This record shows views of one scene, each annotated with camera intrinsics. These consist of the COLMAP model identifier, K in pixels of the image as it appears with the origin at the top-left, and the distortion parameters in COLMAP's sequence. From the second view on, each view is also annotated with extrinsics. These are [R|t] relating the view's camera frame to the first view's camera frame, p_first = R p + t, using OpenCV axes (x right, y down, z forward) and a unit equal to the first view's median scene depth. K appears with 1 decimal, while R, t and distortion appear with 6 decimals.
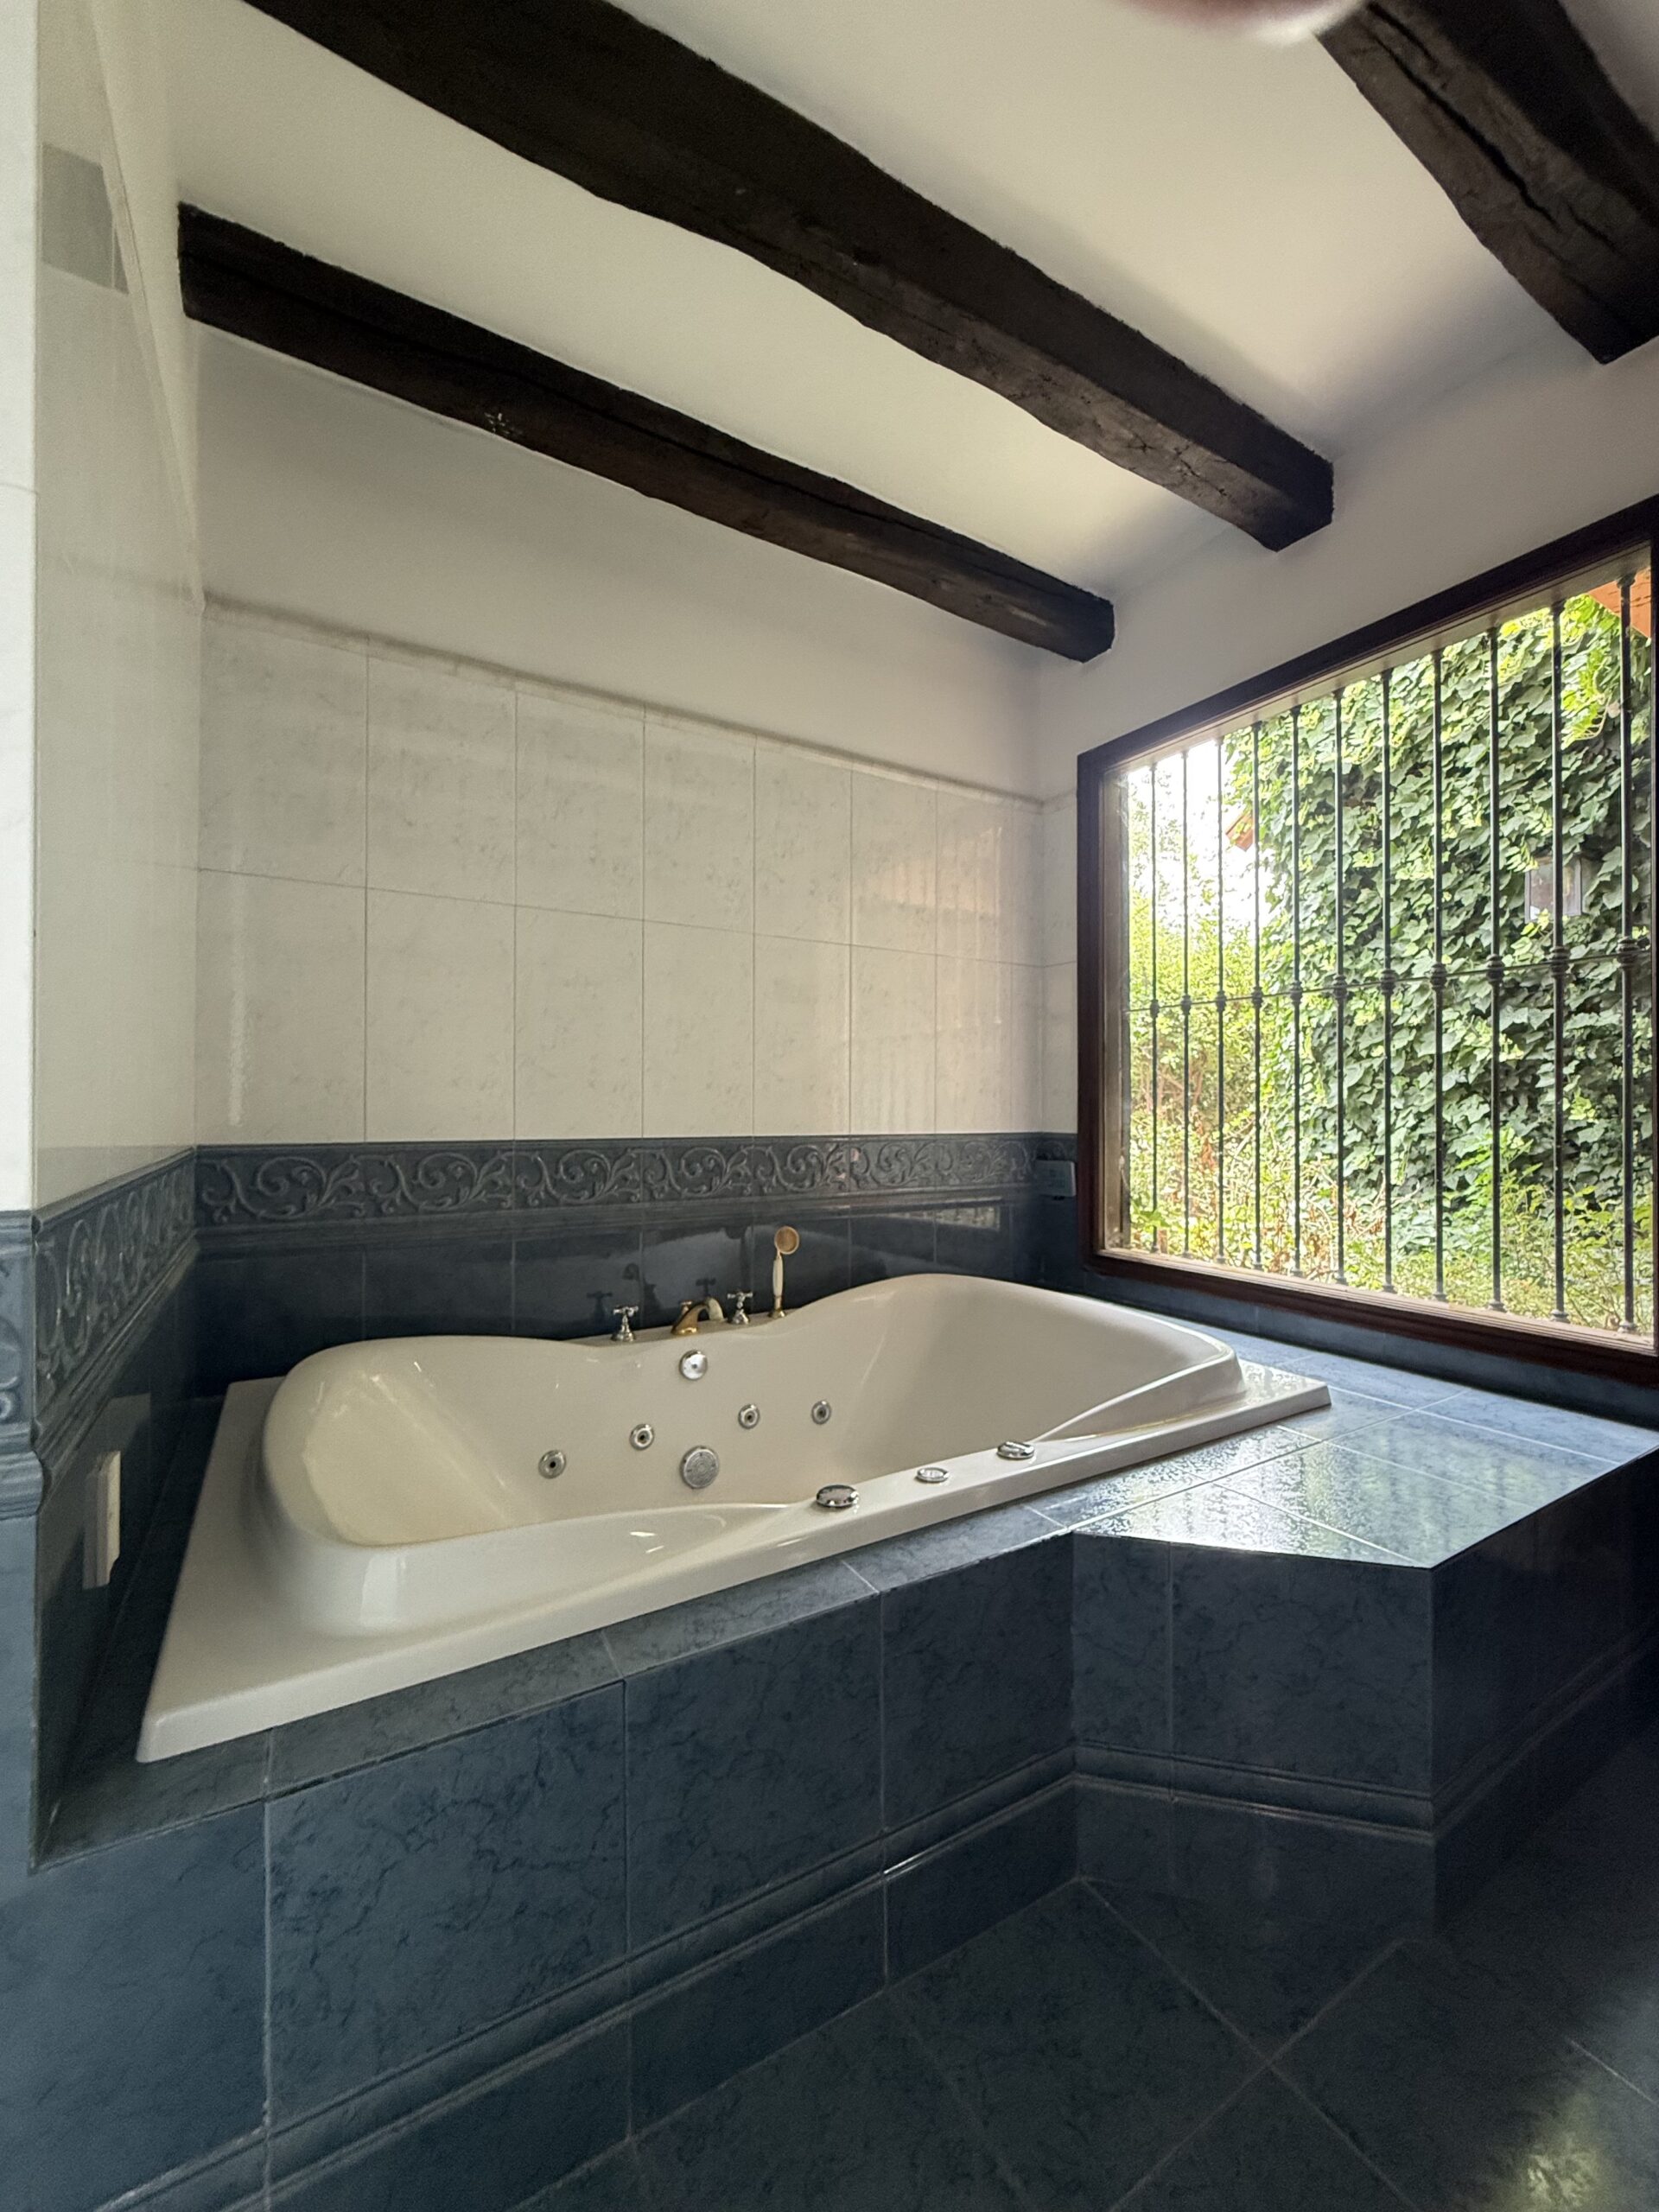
lens RADIAL K [[884.6, 0, 830.3], [0, 884.6, 1101.0], [0, 0, 1]] dist [-0.004615, 0.000554]
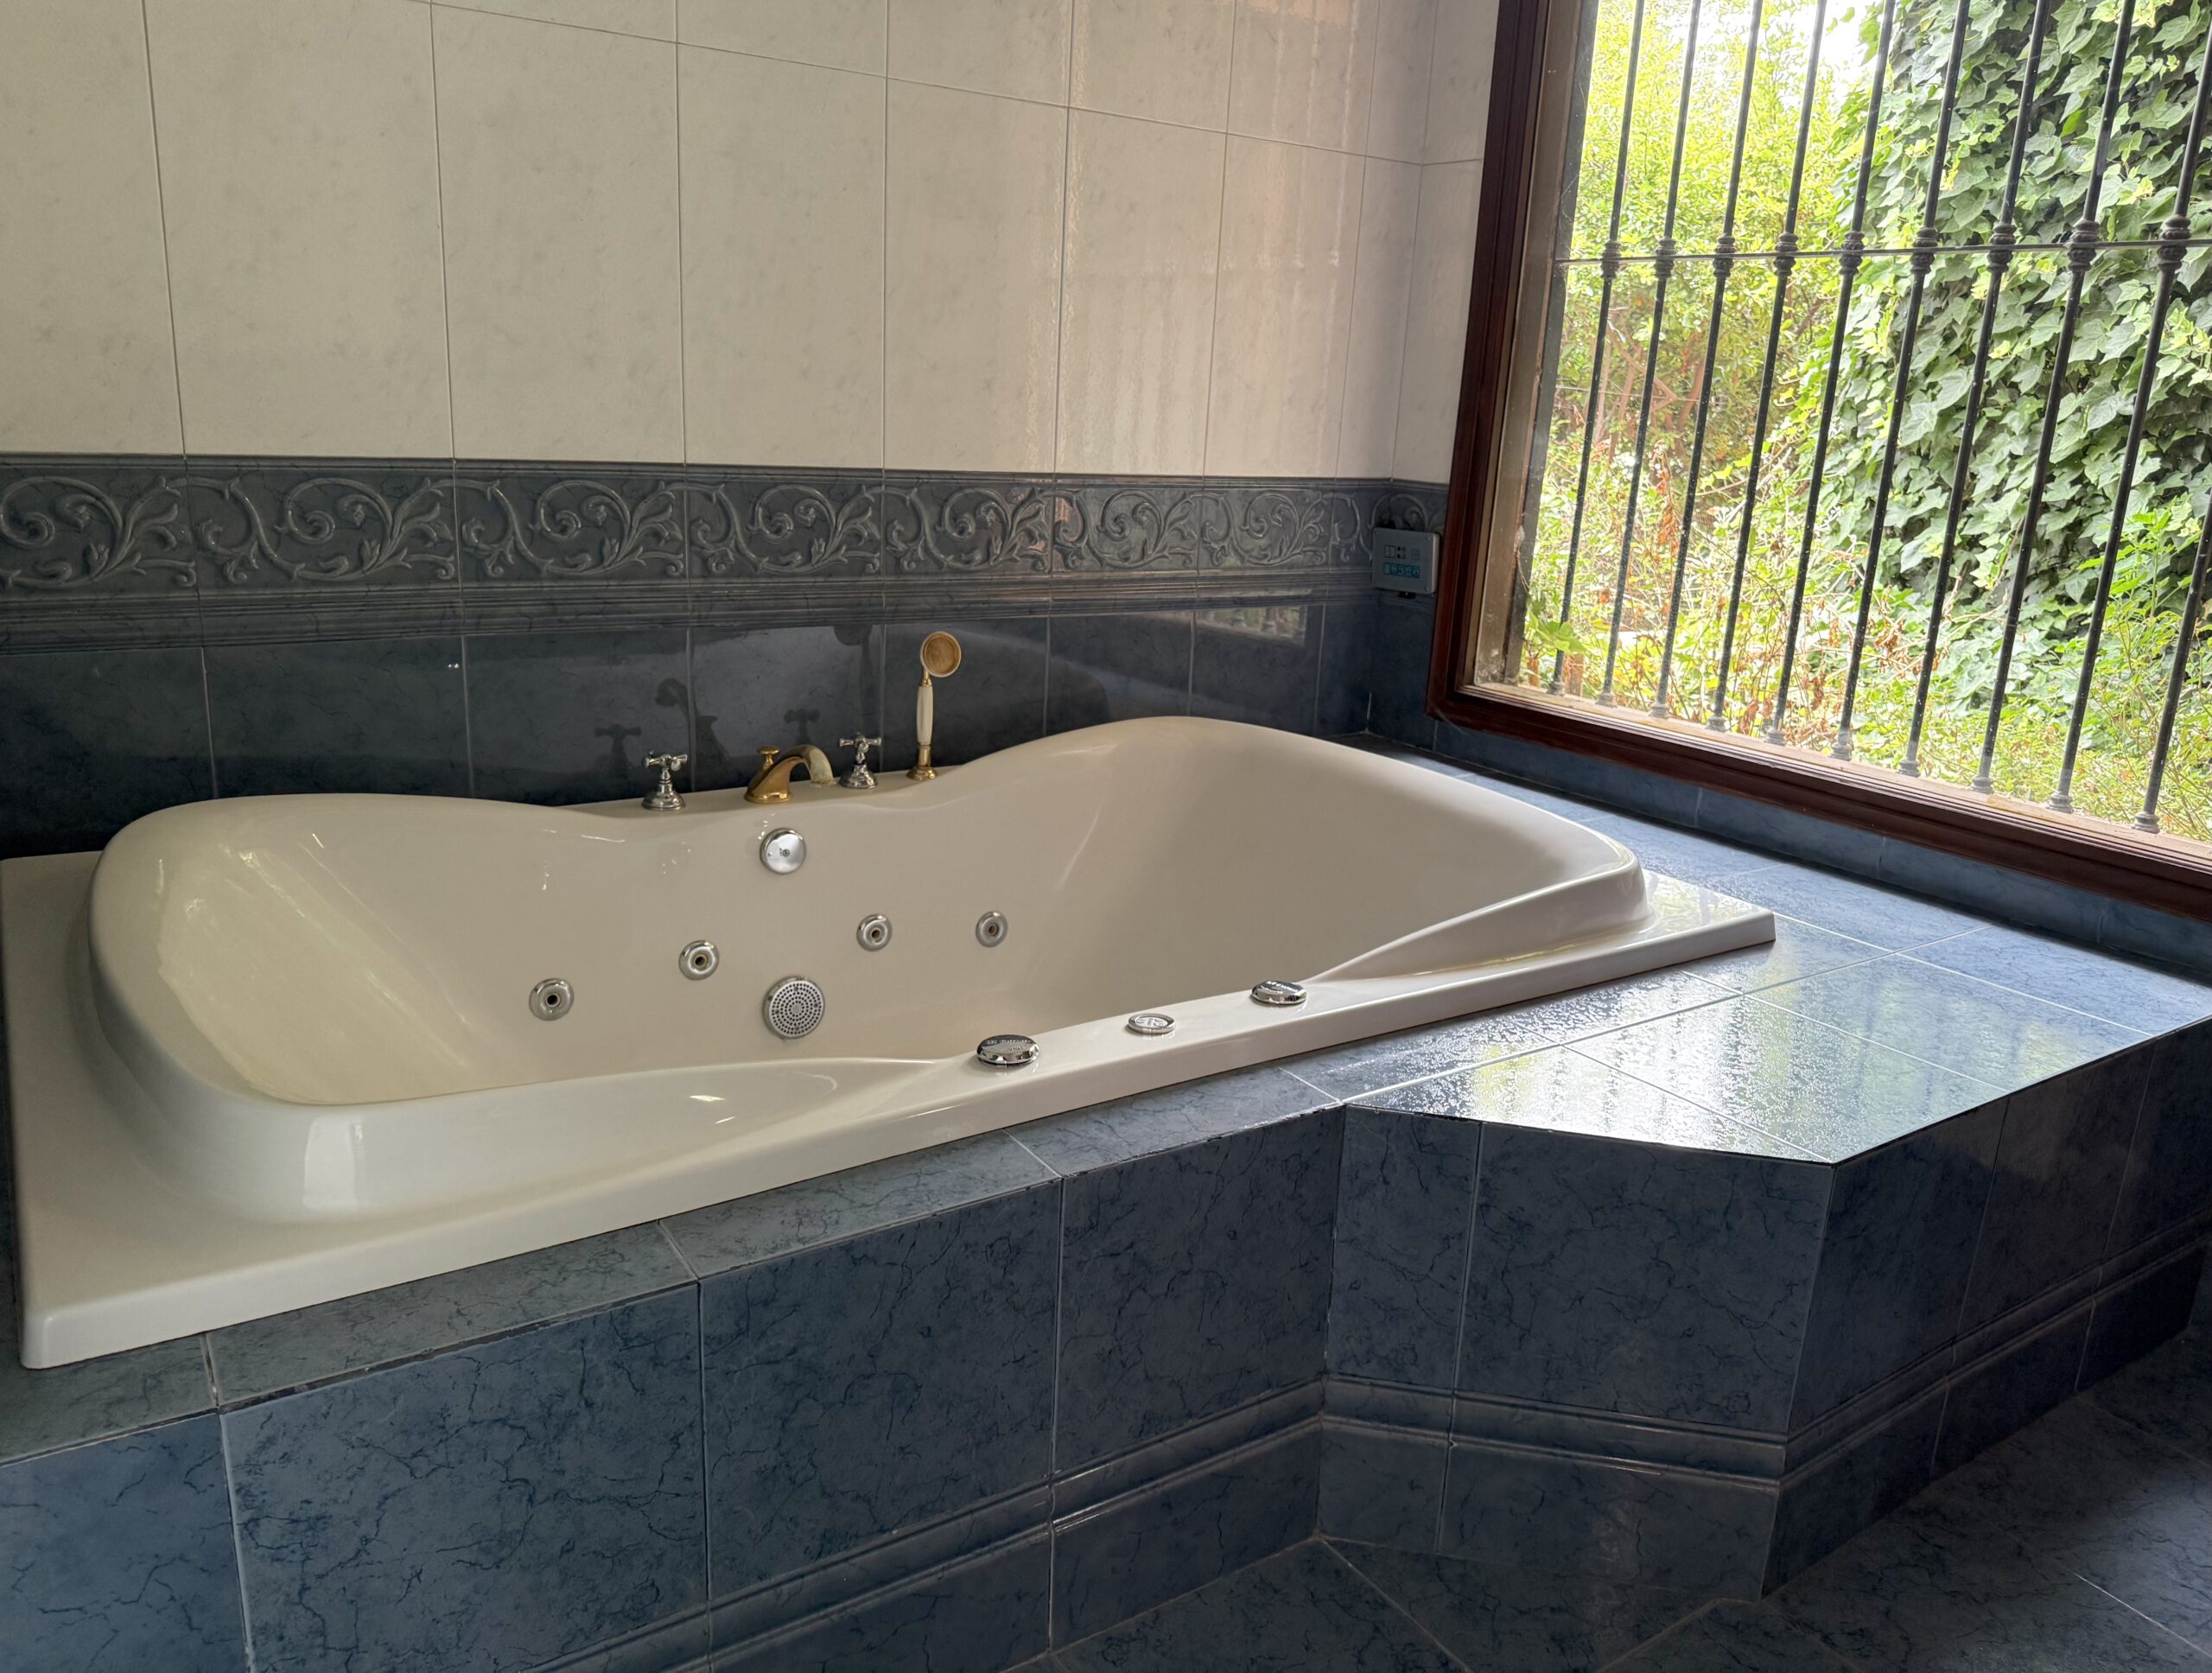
lens RADIAL K [[1625.2, 0, 1135.9], [0, 1625.2, 809.0], [0, 0, 1]] dist [0.037151, -0.057970]
pose [[0.996828, 0.031872, 0.072931, 0.008339], [-0.049991, 0.963744, 0.262105, -0.053685], [-0.061933, -0.264919, 0.962280, -0.131780]]
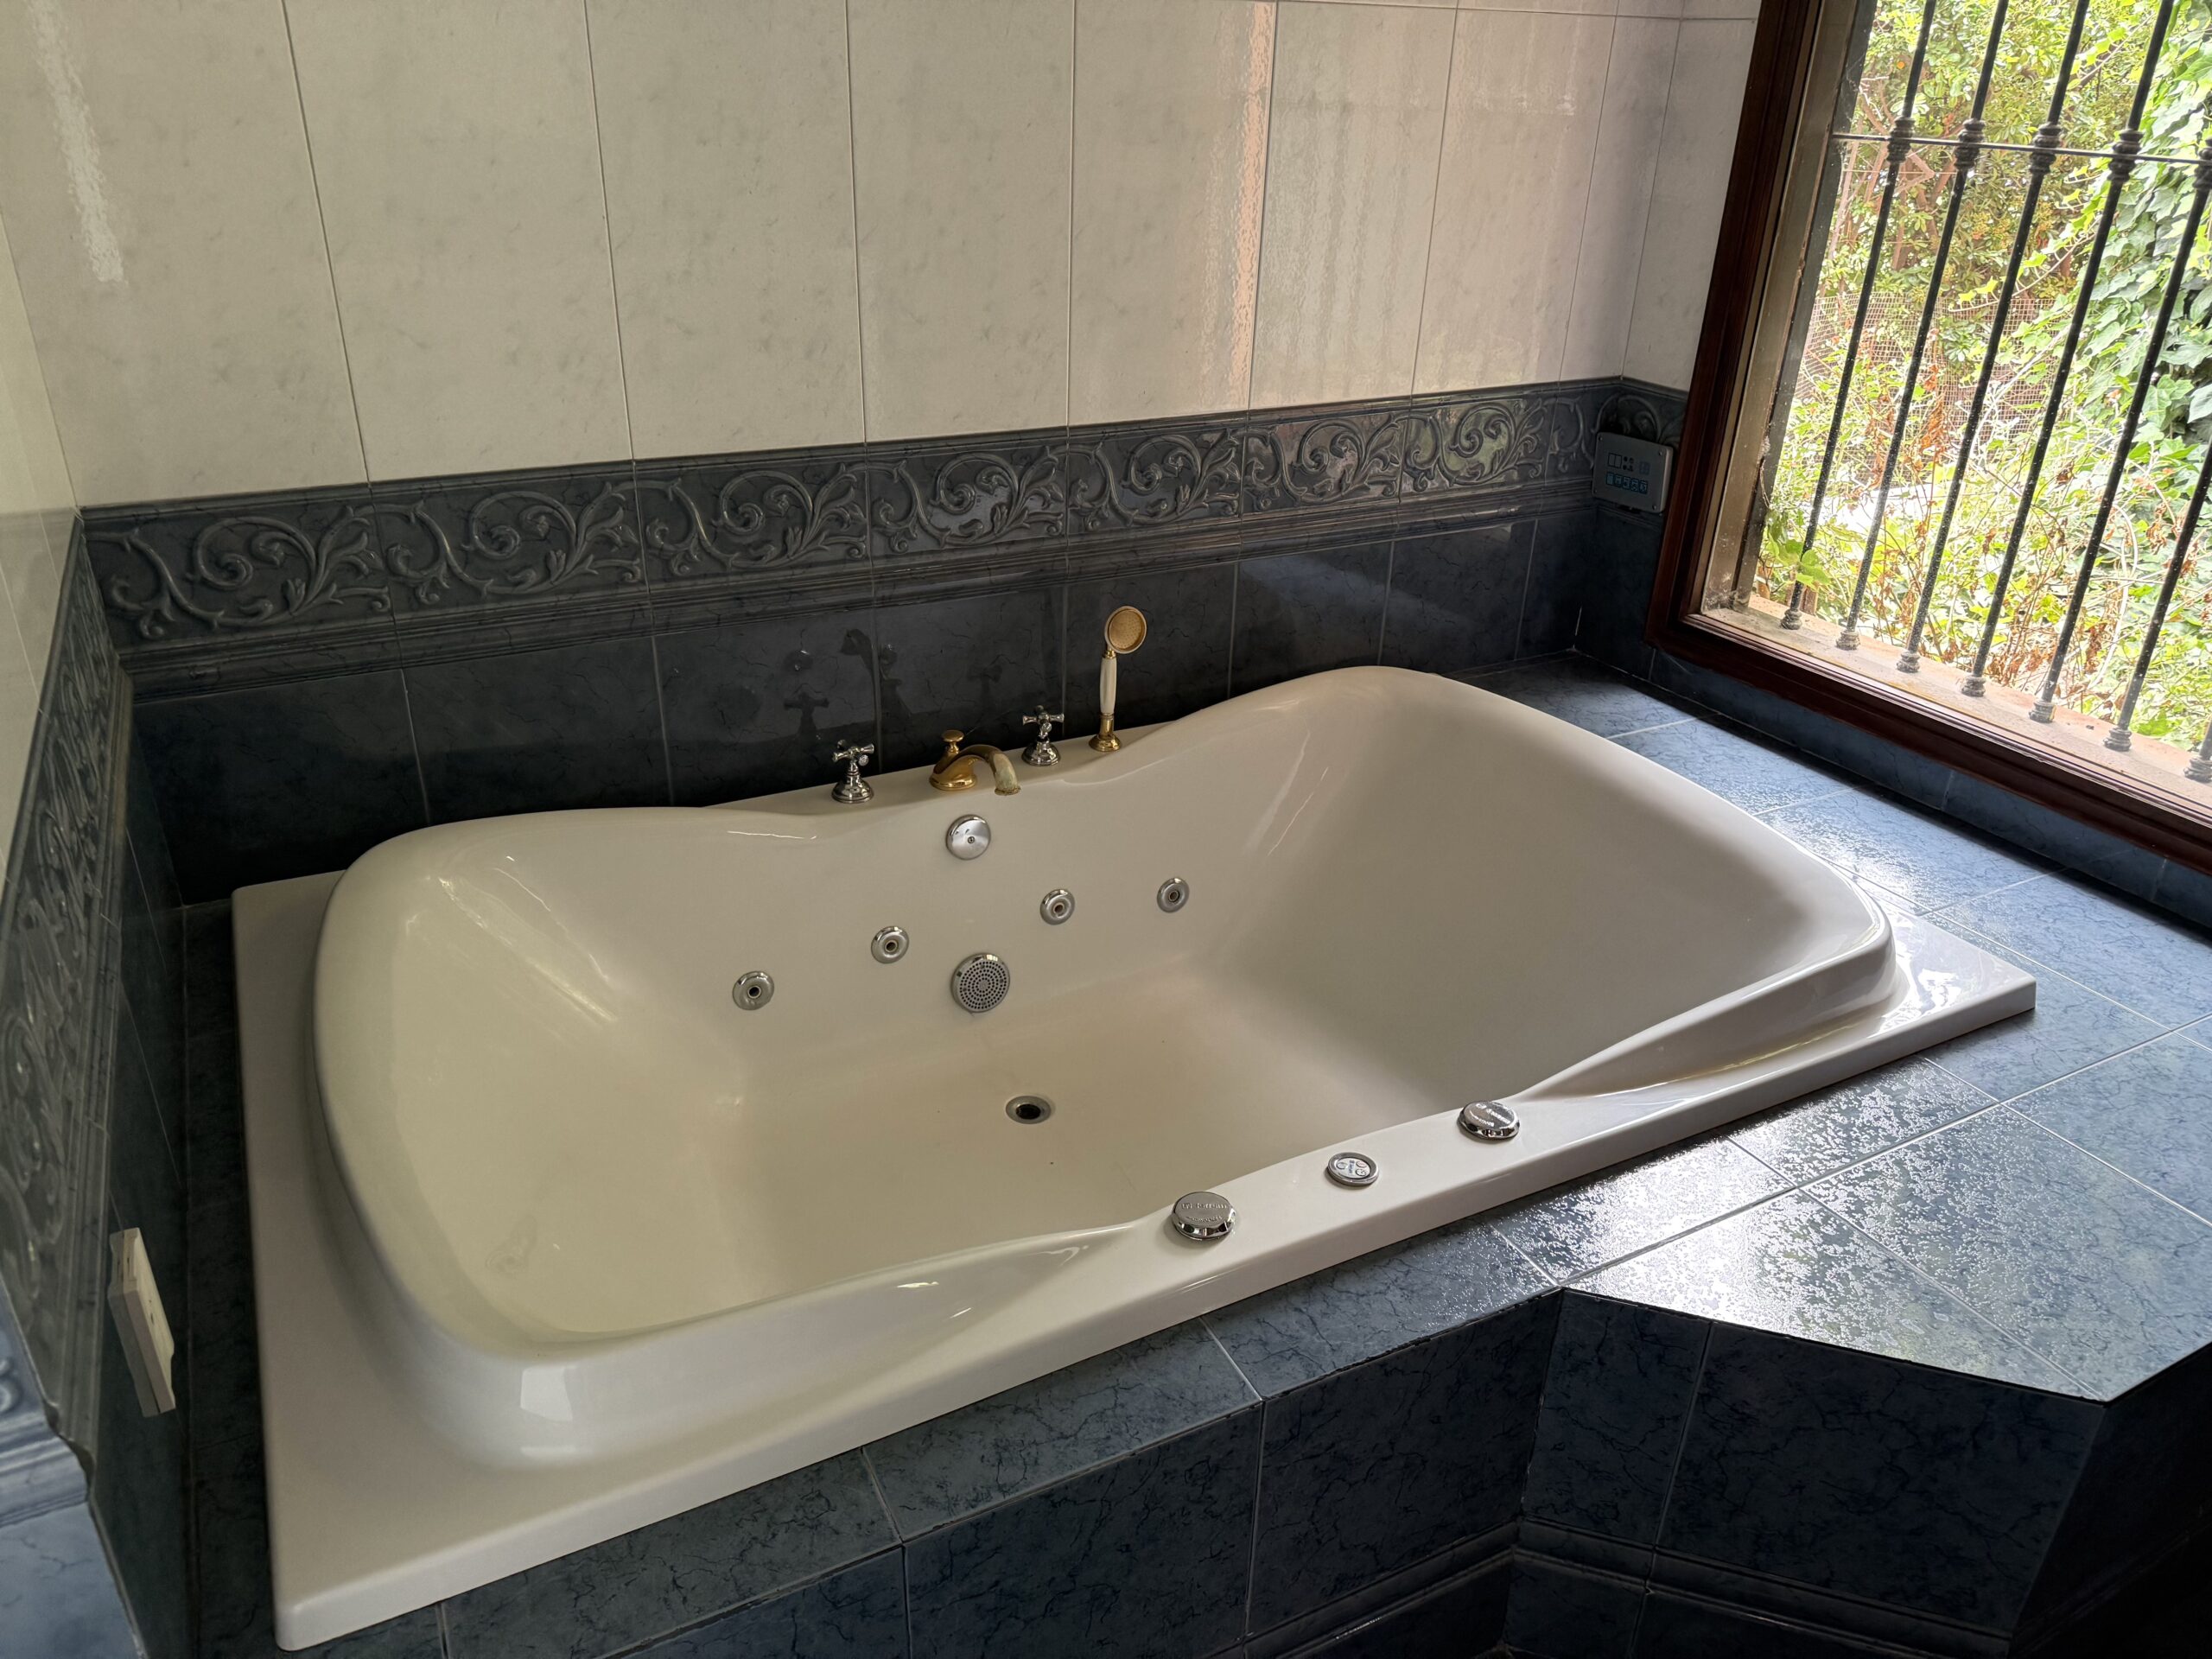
lens RADIAL K [[1574.4, 0, 1097.0], [0, 1574.4, 824.8], [0, 0, 1]] dist [0.014818, -0.023392]
pose [[0.997875, 0.046350, -0.045789, -0.028581], [-0.021238, 0.895804, 0.443941, -0.289685], [0.061595, -0.442026, 0.894885, 0.076921]]
